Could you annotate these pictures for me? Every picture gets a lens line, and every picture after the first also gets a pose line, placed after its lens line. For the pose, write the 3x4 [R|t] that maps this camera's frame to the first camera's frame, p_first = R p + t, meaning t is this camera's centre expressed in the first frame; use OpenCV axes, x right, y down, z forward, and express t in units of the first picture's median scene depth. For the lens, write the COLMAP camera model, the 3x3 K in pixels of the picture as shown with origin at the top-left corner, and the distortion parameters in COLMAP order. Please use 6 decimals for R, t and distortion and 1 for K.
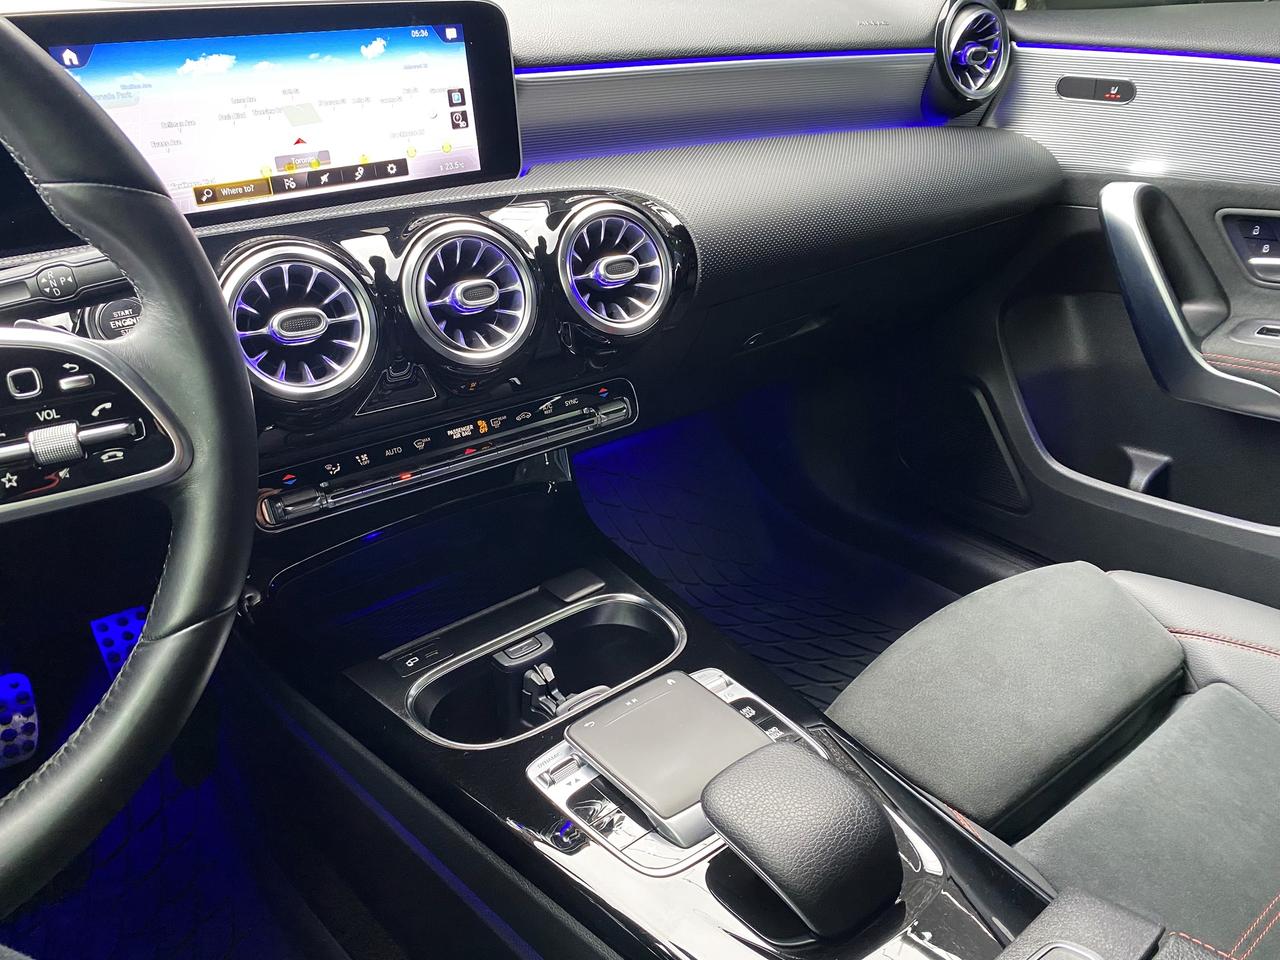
lens RADIAL K [[971.2, 0, 625.7], [0, 971.2, 484.5], [0, 0, 1]] dist [0.001564, 0.010128]
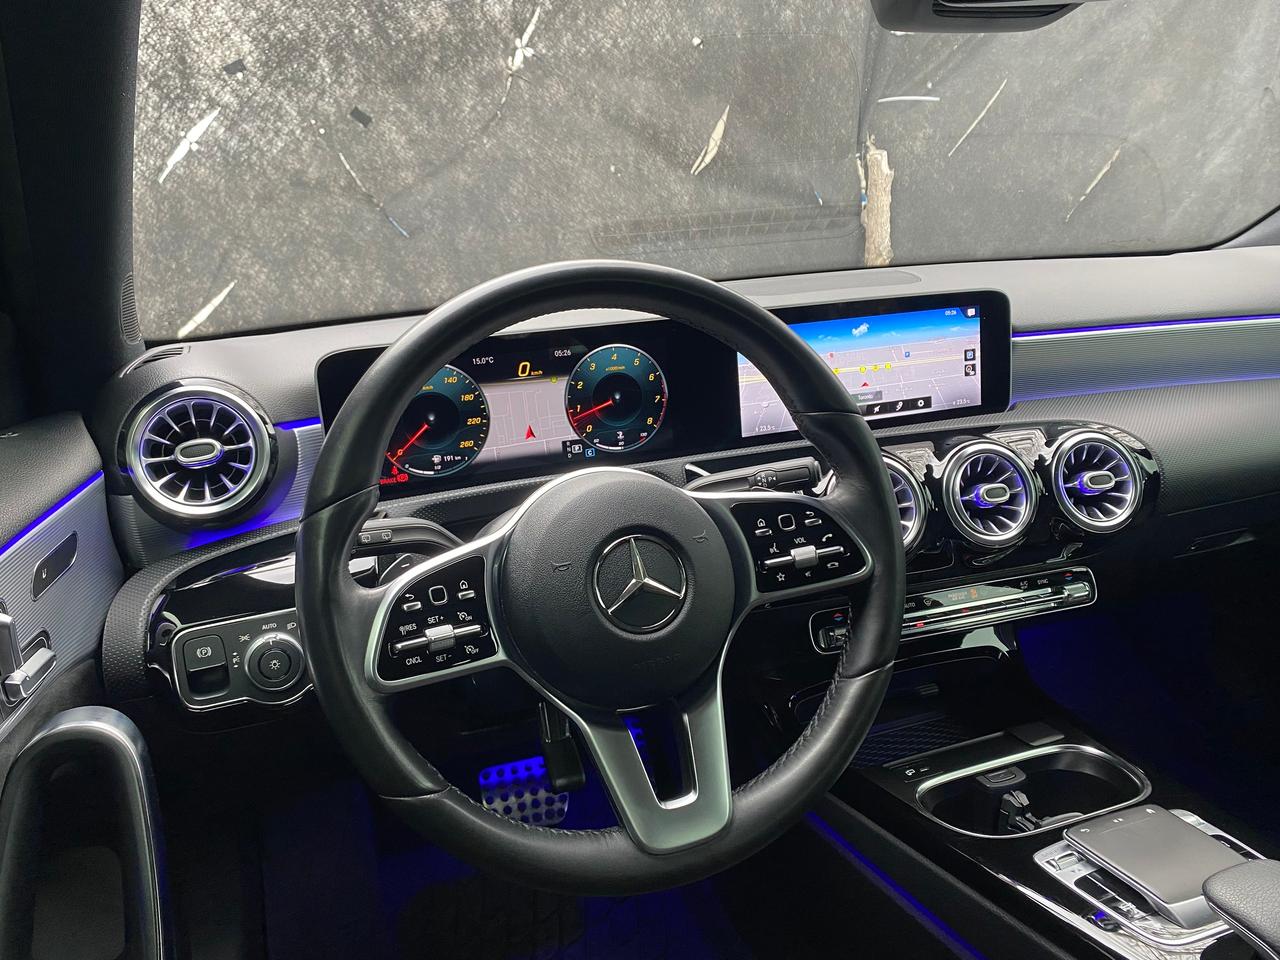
lens RADIAL K [[960.4, 0, 613.5], [0, 960.4, 498.1], [0, 0, 1]] dist [0.051622, -0.078101]
pose [[0.949459, 0.055478, -0.308950, -0.221511], [-0.115267, 0.977114, -0.178778, 0.104878], [0.291962, 0.205354, 0.934124, -0.389075]]
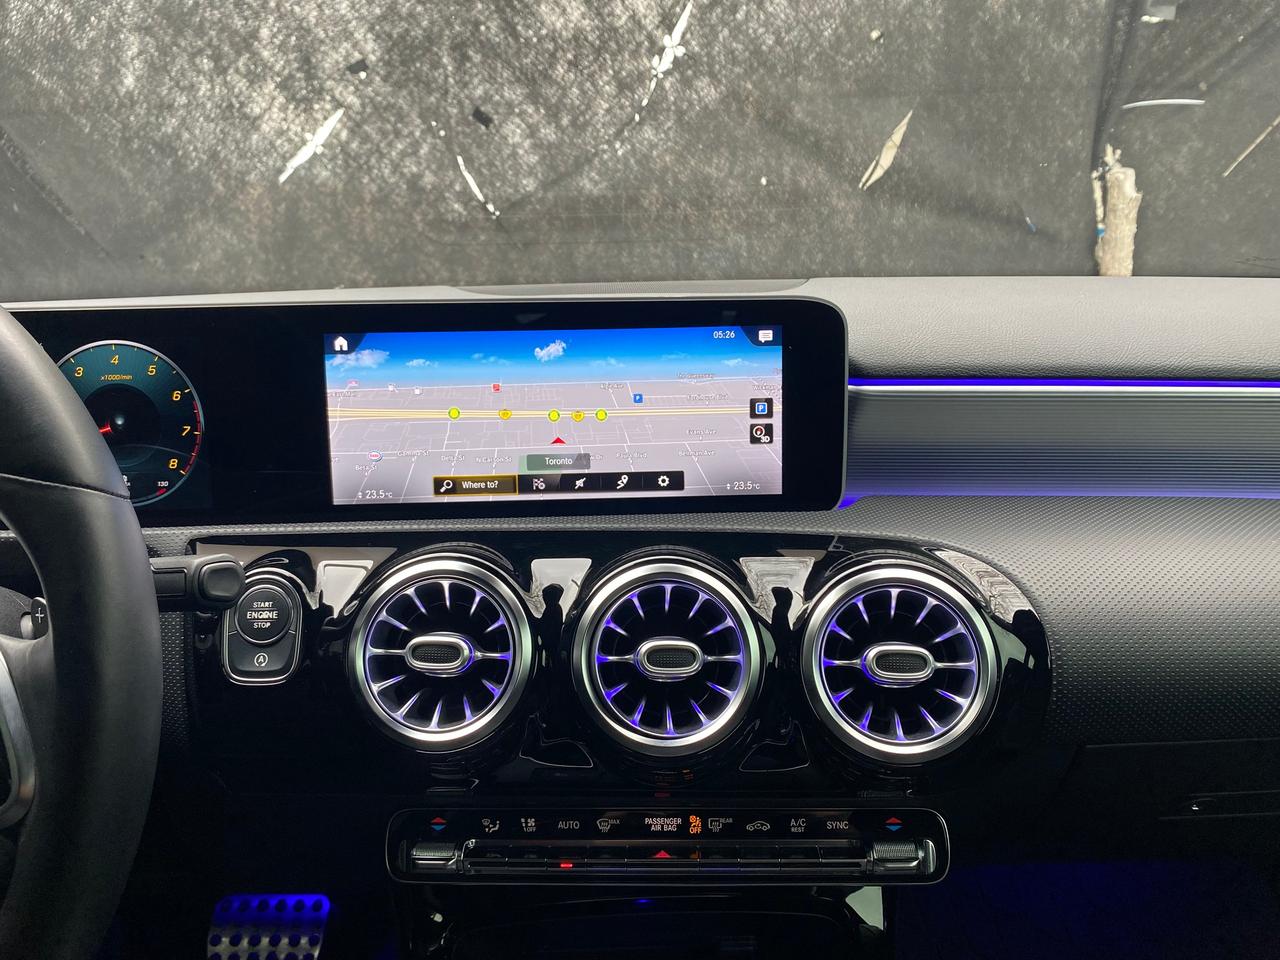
lens RADIAL K [[971.9, 0, 640.0], [0, 971.9, 480.0], [0, 0, 1]] dist [0.052064, -0.093183]
pose [[0.812366, 0.129827, -0.568513, 0.214698], [-0.275625, 0.944616, -0.178135, -0.170256], [0.513900, 0.301408, 0.803157, 0.316961]]
